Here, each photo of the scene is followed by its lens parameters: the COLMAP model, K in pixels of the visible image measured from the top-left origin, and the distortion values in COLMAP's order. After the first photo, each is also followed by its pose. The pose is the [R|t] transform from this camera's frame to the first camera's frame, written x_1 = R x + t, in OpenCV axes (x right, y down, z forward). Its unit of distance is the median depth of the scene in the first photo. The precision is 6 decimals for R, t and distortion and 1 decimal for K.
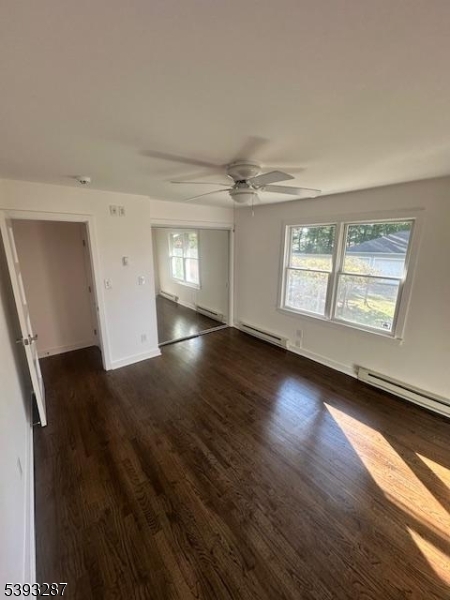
lens RADIAL K [[238.9, 0, 225.0], [0, 238.9, 300.0], [0, 0, 1]] dist [-0.003688, -0.000277]
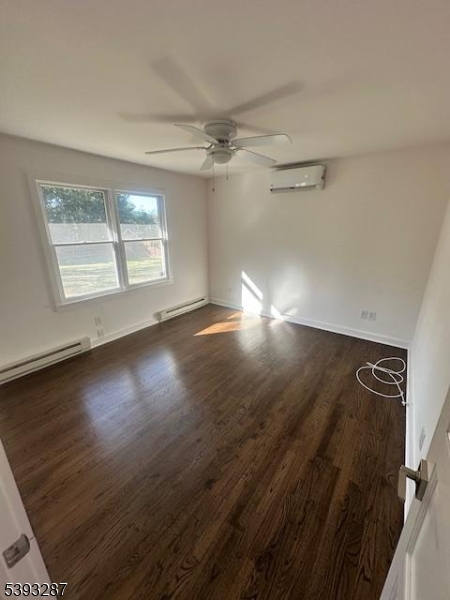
lens RADIAL K [[238.9, 0, 225.0], [0, 238.9, 300.0], [0, 0, 1]] dist [-0.003688, -0.000277]
pose [[-0.257704, -0.291159, 0.921312, -0.647768], [0.226957, 0.908599, 0.350625, -0.140635], [-0.939191, 0.299456, -0.168068, 0.816523]]
